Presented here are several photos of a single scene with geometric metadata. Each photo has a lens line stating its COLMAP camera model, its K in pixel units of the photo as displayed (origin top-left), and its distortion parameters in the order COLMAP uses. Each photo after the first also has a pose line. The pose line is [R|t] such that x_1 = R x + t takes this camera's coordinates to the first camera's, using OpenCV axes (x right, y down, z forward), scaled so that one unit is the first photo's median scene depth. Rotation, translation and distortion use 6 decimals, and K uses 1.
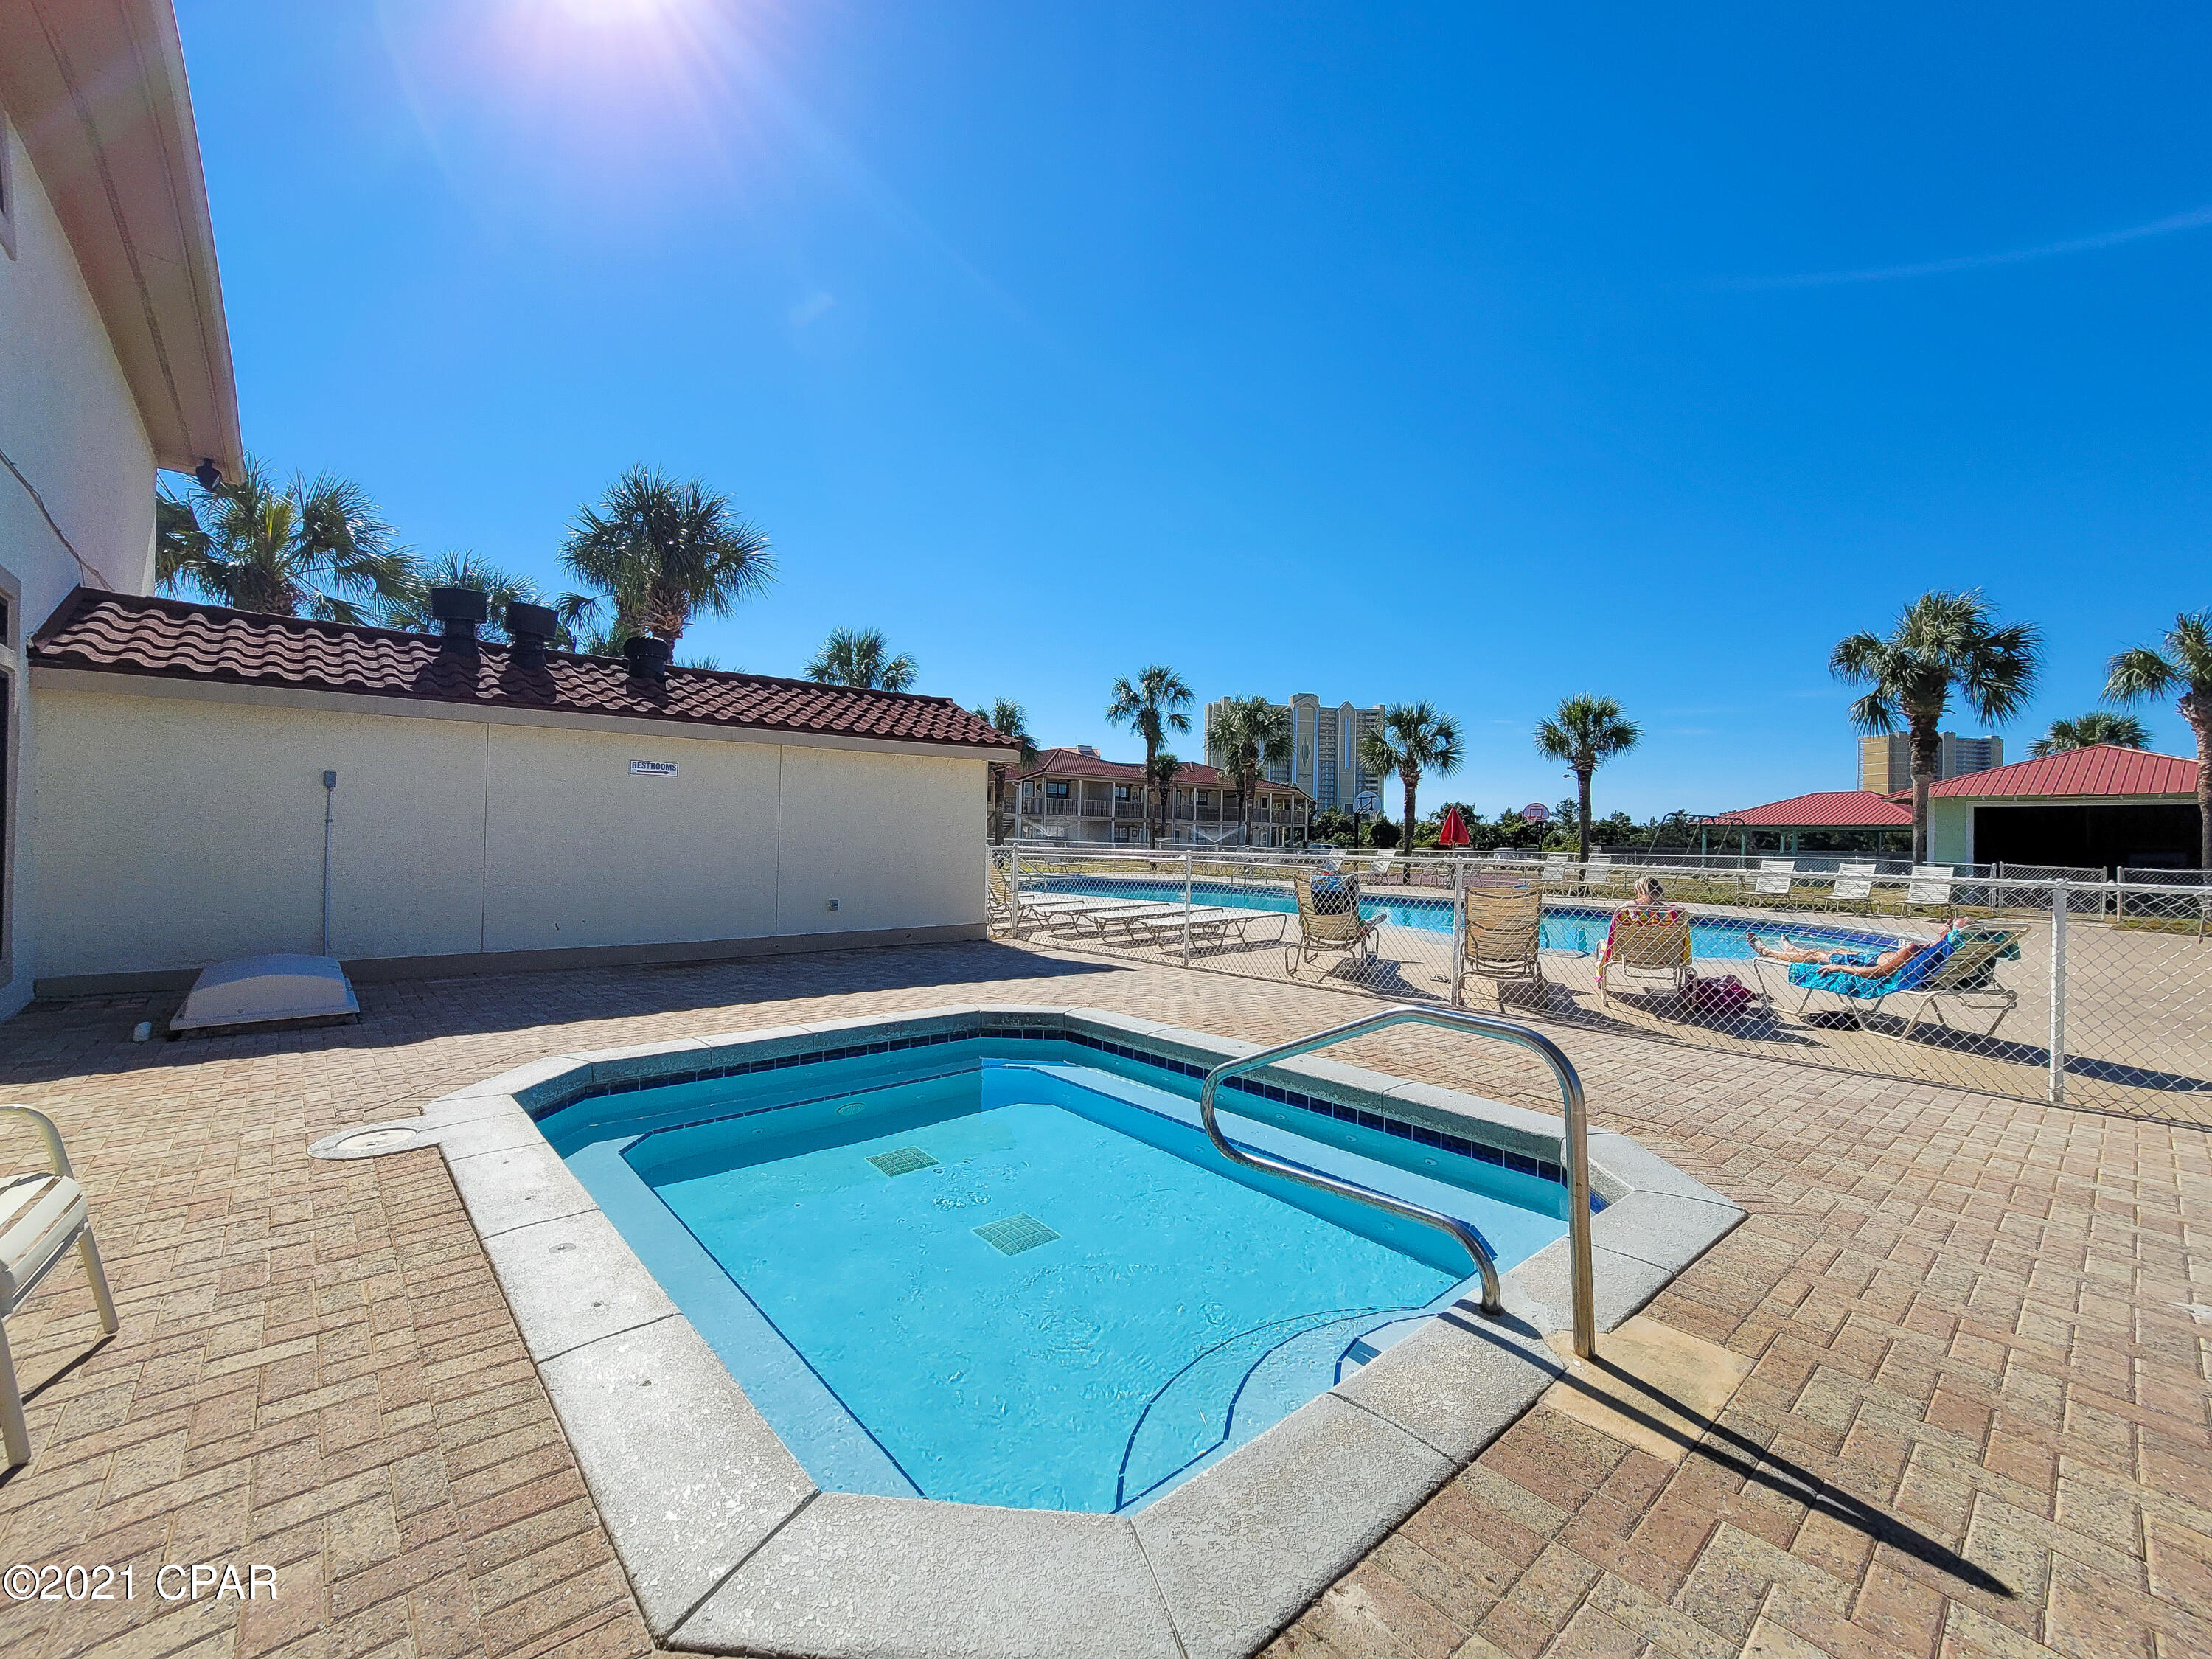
lens RADIAL K [[903.0, 0, 1105.9], [0, 903.0, 830.8], [0, 0, 1]] dist [0.000391, 0.000994]
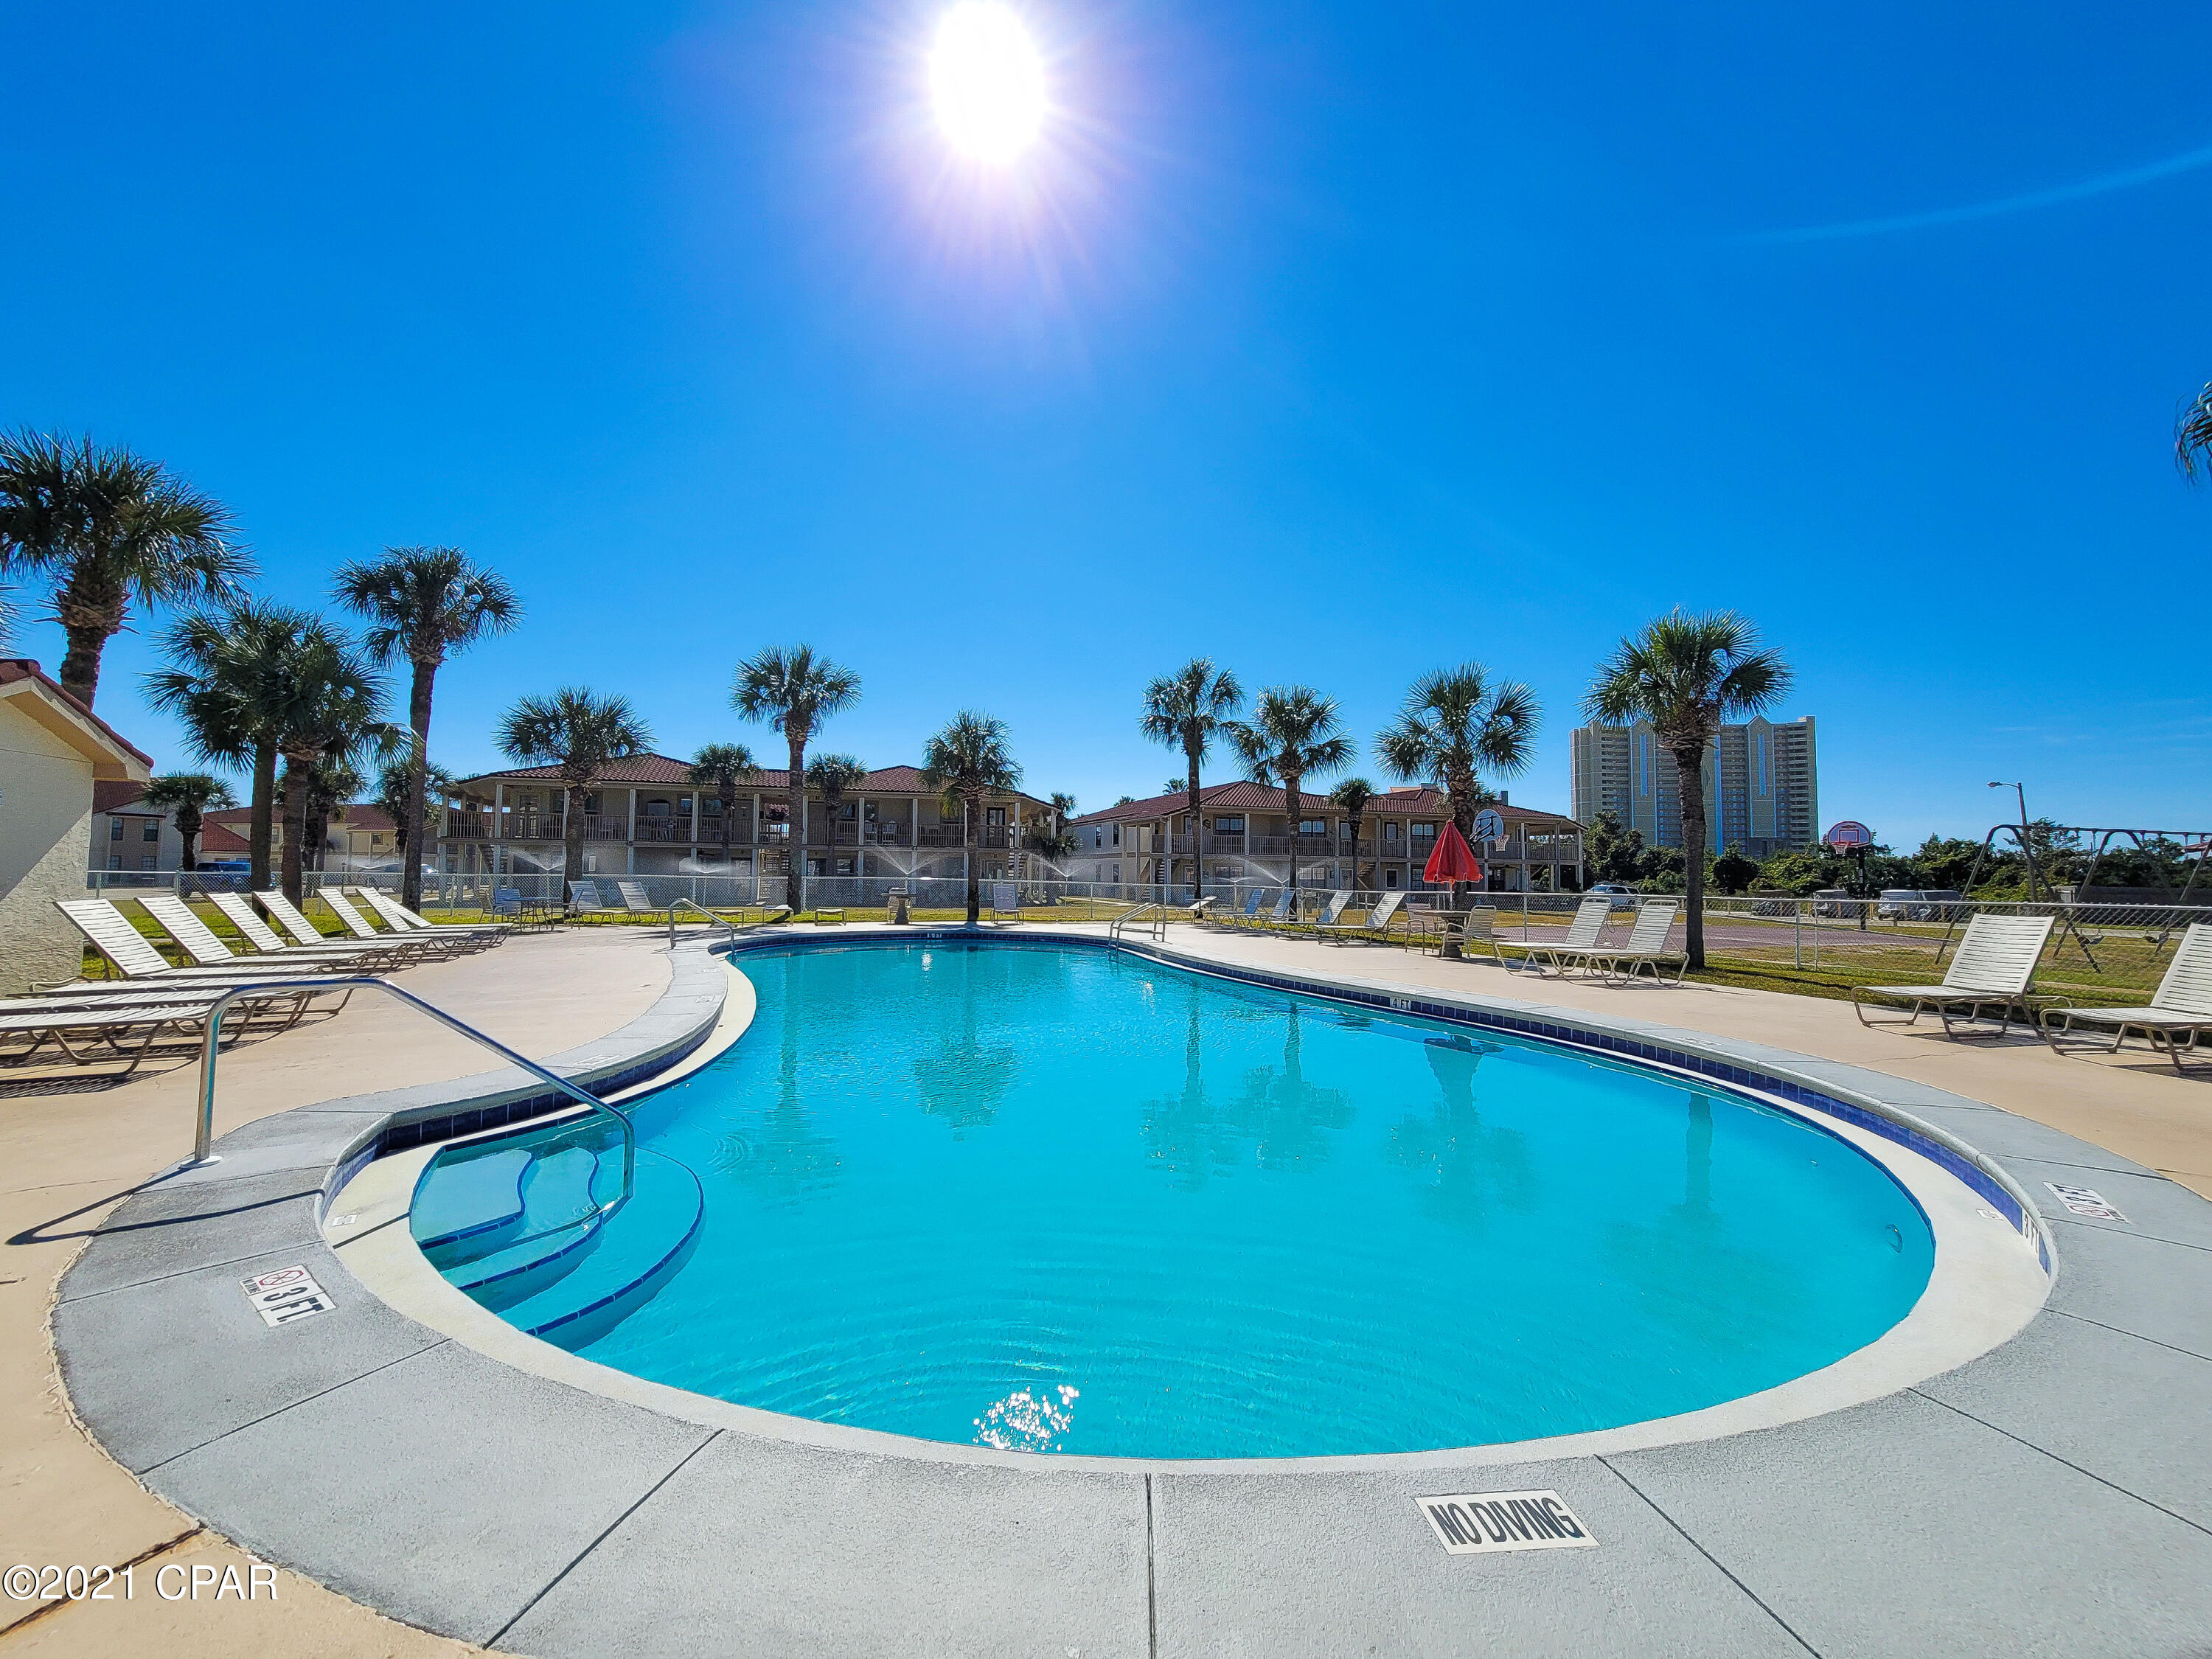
lens RADIAL K [[903.0, 0, 1110.0], [0, 903.0, 828.7], [0, 0, 1]] dist [0.000391, 0.000994]
pose [[0.920600, -0.028981, -0.389429, 0.292280], [0.008413, 0.998483, -0.054416, 0.006969], [0.390415, 0.046819, 0.919448, 0.244409]]
